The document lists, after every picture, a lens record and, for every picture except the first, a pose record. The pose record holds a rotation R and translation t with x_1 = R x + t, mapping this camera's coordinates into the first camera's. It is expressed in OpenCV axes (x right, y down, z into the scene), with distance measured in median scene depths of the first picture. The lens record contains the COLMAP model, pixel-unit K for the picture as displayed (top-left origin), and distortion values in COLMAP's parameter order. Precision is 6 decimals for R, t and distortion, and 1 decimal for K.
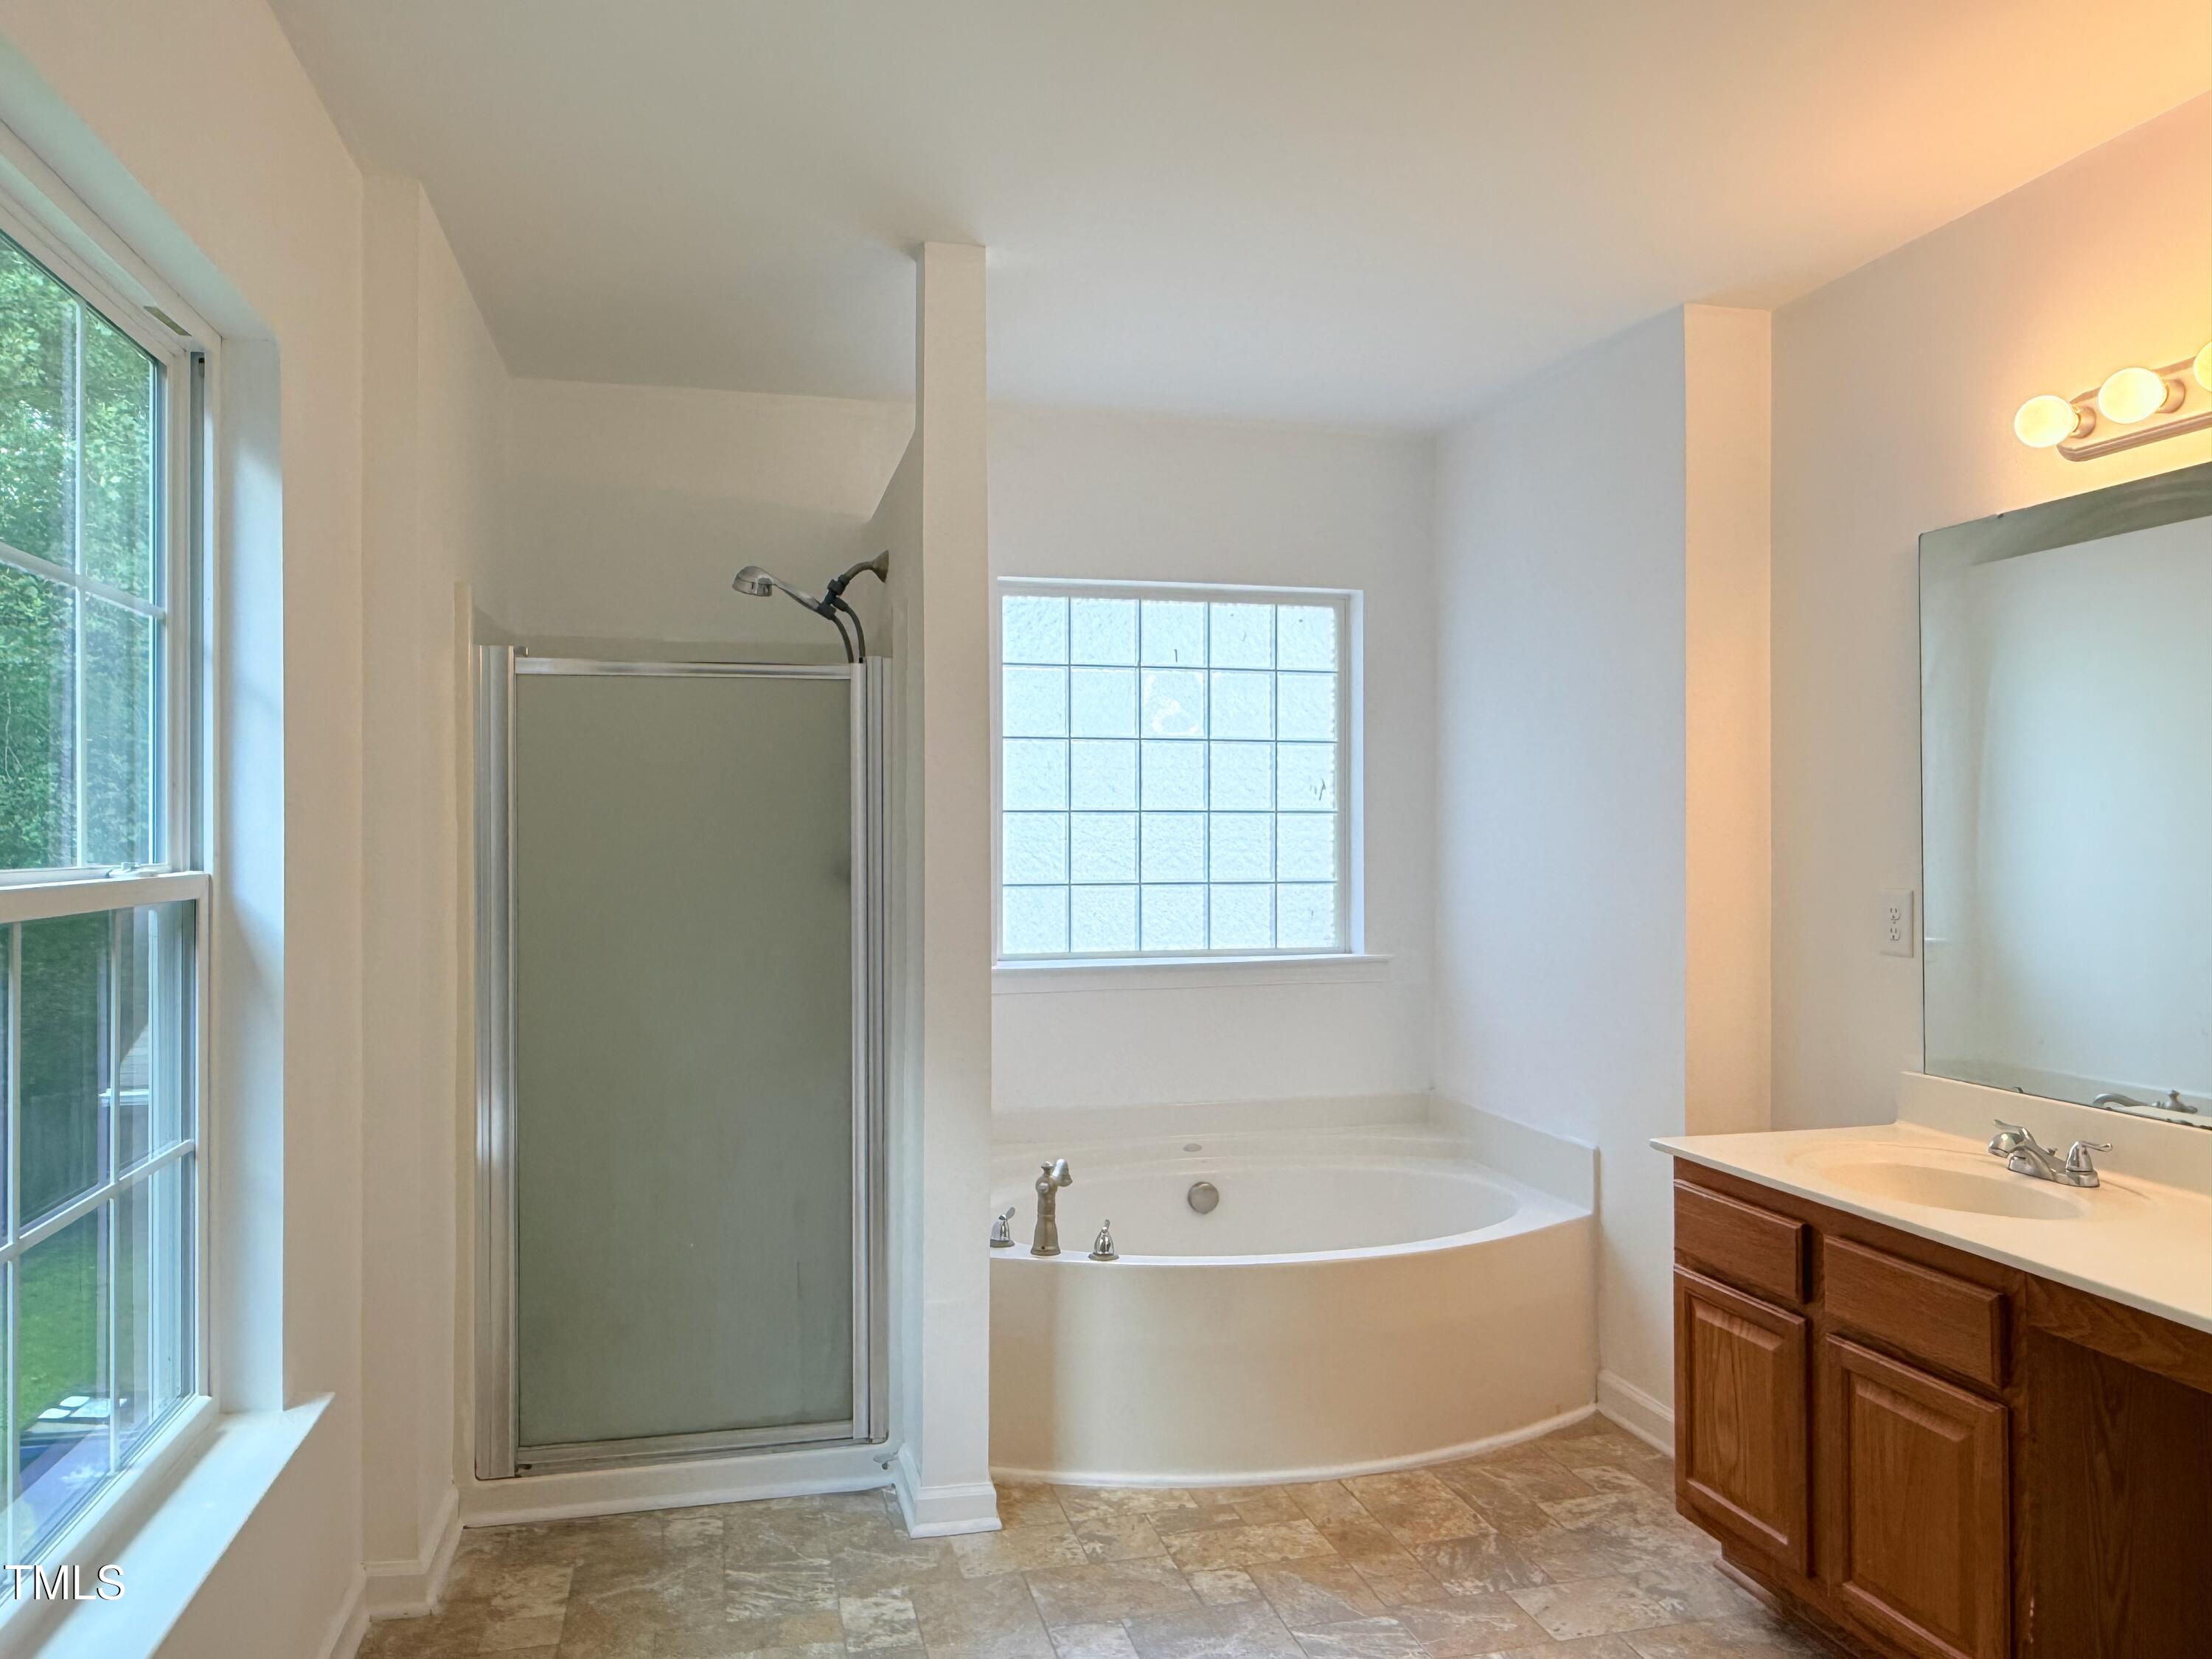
lens RADIAL K [[1524.1, 0, 1106.5], [0, 1524.1, 835.5], [0, 0, 1]] dist [0.003219, -0.001358]
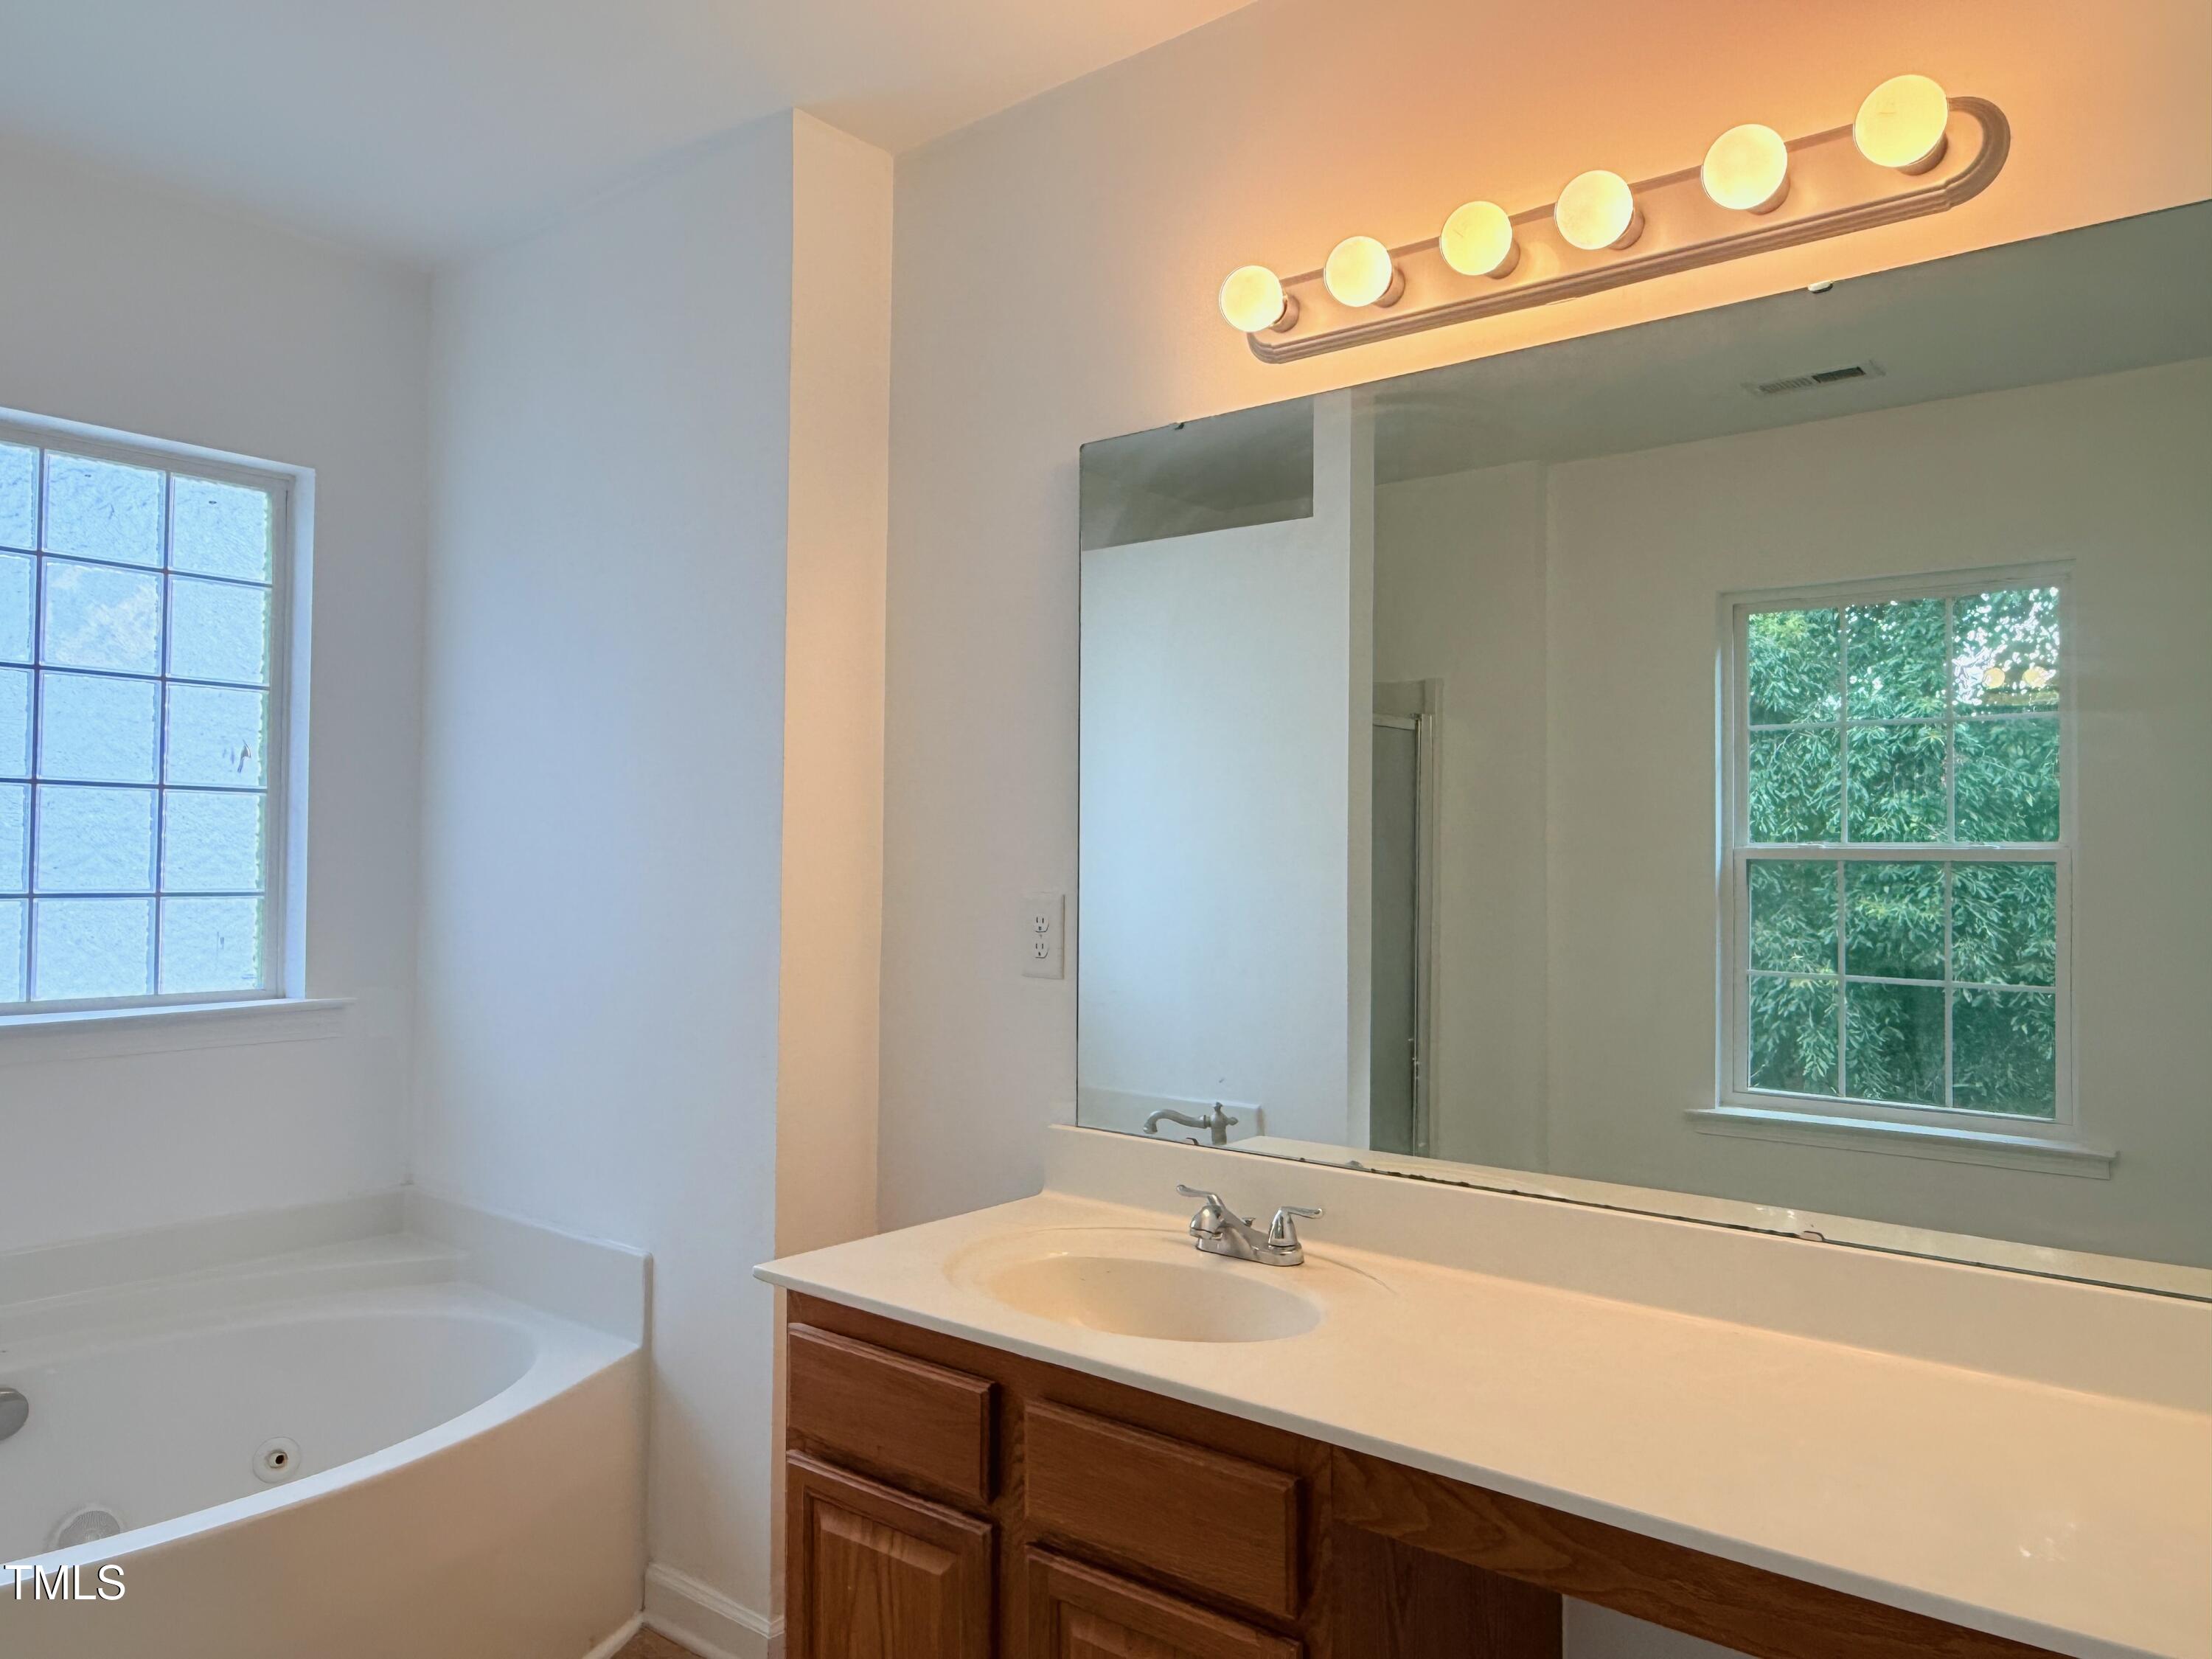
lens RADIAL K [[1524.1, 0, 1106.5], [0, 1524.1, 835.5], [0, 0, 1]] dist [0.003219, -0.001358]
pose [[0.805675, 0.021076, 0.591983, 0.085498], [-0.011958, 0.999742, -0.019319, 0.022517], [-0.592237, 0.008486, 0.805719, 0.387112]]
